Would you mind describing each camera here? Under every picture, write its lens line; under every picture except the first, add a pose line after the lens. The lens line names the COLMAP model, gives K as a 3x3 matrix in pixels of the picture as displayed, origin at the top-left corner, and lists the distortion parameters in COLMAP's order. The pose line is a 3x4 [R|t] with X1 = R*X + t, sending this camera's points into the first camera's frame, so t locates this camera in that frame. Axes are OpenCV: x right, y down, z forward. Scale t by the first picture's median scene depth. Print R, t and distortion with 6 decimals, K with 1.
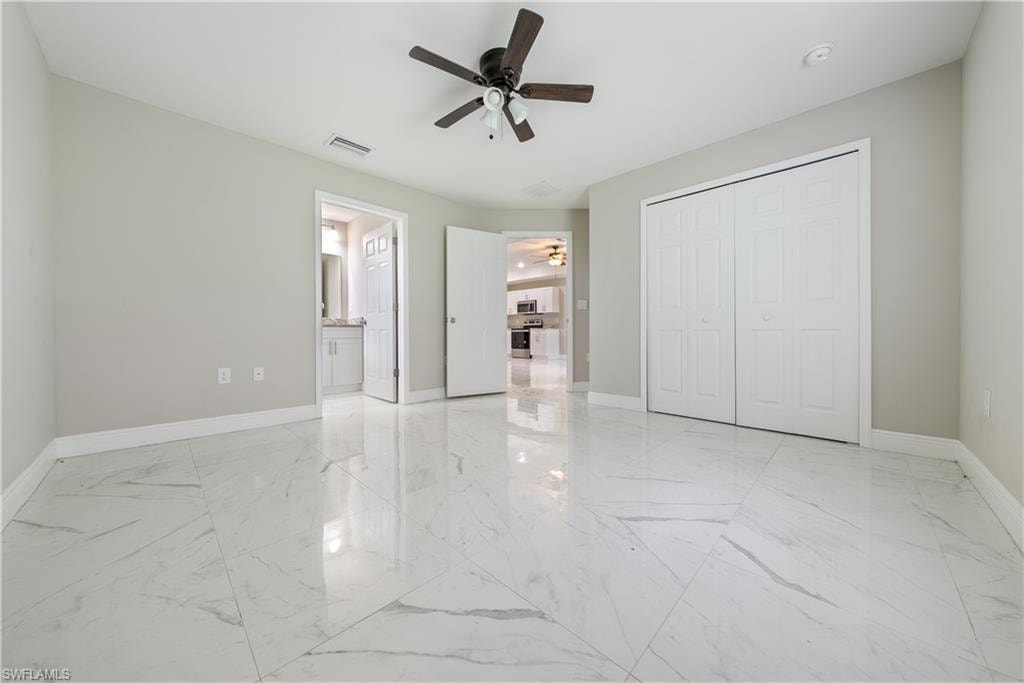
lens RADIAL K [[351.1, 0, 511.0], [0, 351.1, 333.5], [0, 0, 1]] dist [-0.005315, -0.000055]
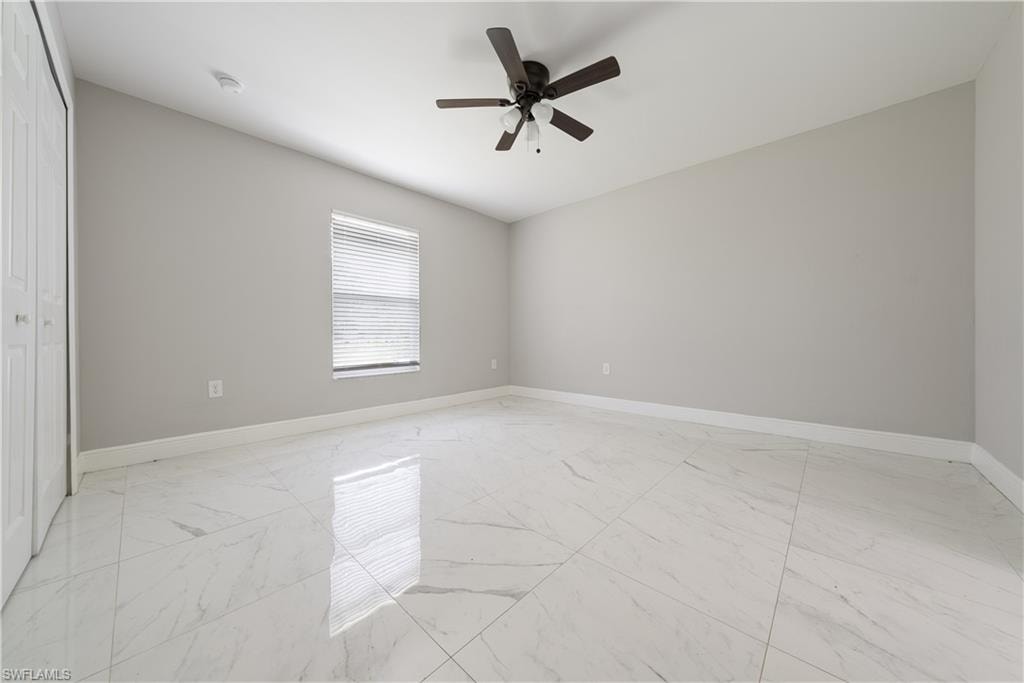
lens RADIAL K [[347.5, 0, 514.6], [0, 347.5, 339.8], [0, 0, 1]] dist [-0.002594, -0.000035]
pose [[-0.999358, 0.011704, -0.033850, 0.038375], [0.011494, 0.999913, 0.006413, -0.010520], [0.033922, 0.006020, -0.999406, 1.585457]]
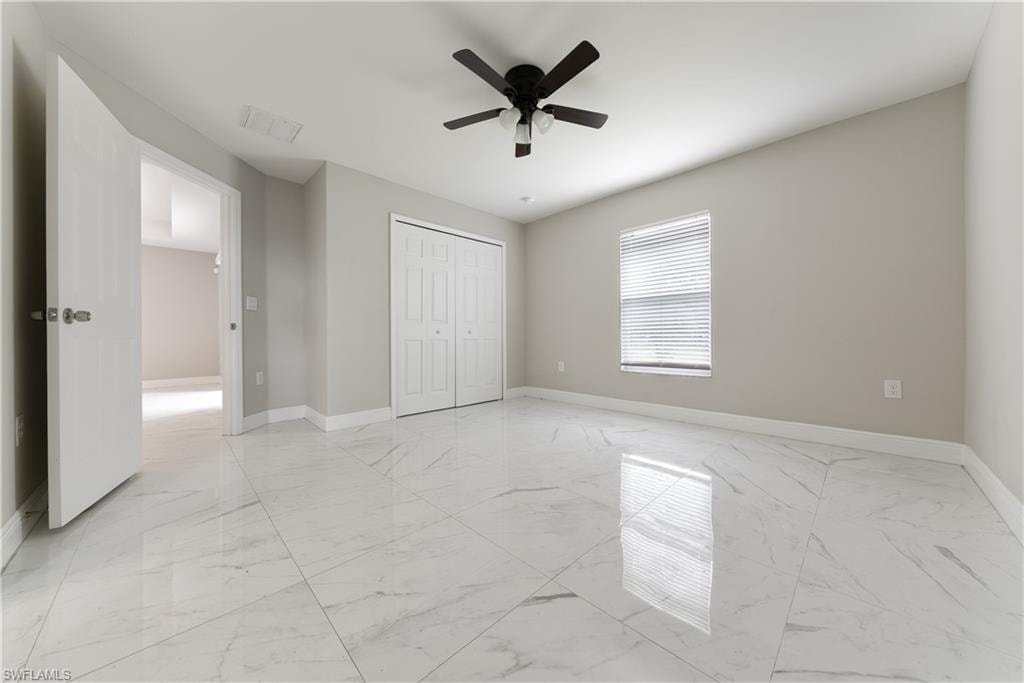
lens RADIAL K [[347.5, 0, 514.6], [0, 347.5, 339.8], [0, 0, 1]] dist [-0.002594, -0.000035]
pose [[0.007225, -0.005342, 0.999960, -0.825217], [0.006330, 0.999966, 0.005296, -0.016904], [-0.999954, 0.006291, 0.007259, 0.819286]]
